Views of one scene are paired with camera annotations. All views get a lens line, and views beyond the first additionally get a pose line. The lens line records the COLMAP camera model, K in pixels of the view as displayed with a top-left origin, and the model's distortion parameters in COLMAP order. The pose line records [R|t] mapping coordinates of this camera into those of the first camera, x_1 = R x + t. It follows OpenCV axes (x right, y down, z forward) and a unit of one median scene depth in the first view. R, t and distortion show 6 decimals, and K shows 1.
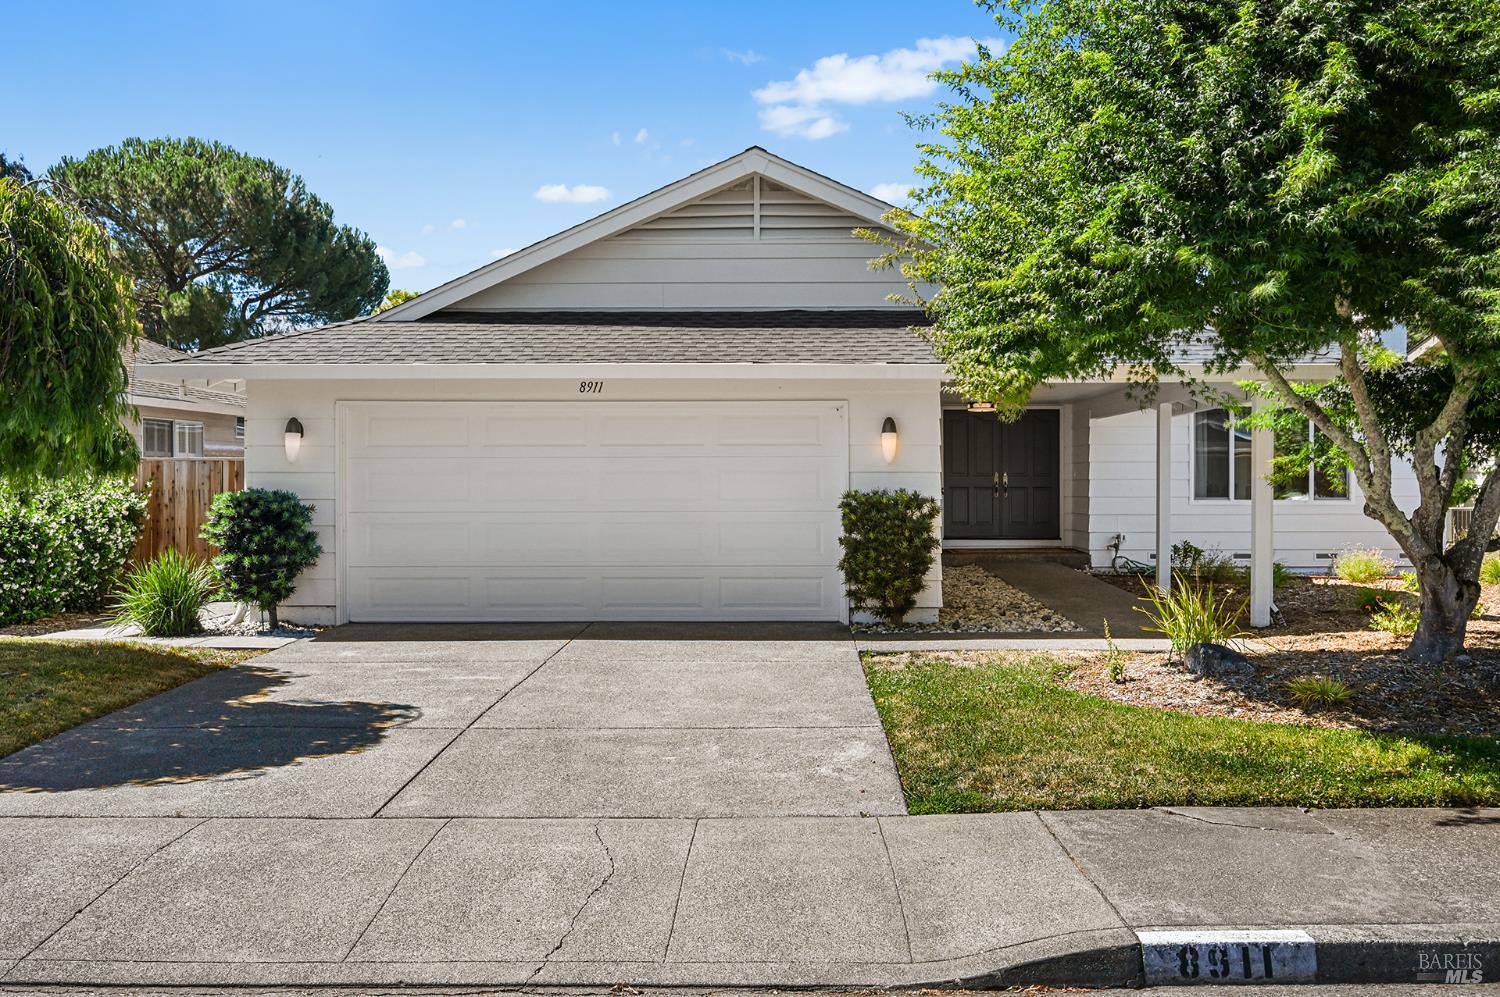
lens RADIAL K [[1288.2, 0, 750.0], [0, 1288.2, 498.5], [0, 0, 1]] dist [-0.009811, -0.001693]
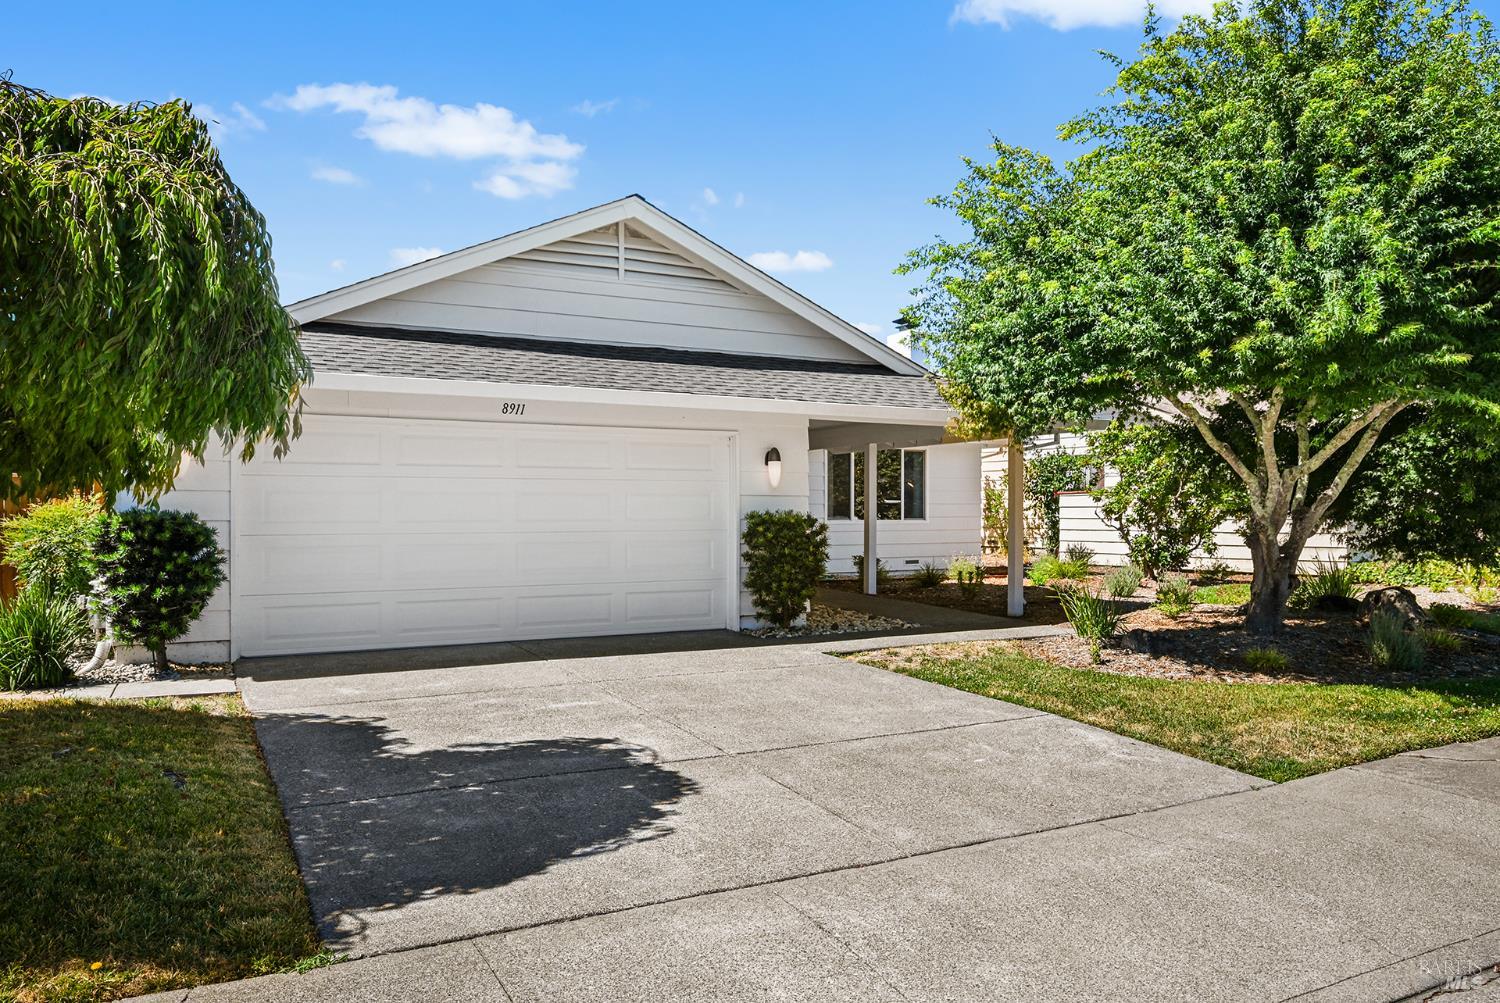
lens RADIAL K [[1077.7, 0, 750.0], [0, 1077.7, 501.5], [0, 0, 1]] dist [-0.000268, 0.001296]
pose [[0.875001, 0.005617, 0.484088, -0.376600], [0.002973, 0.999851, -0.016976, 0.001084], [-0.484112, 0.016293, 0.874854, 0.175511]]
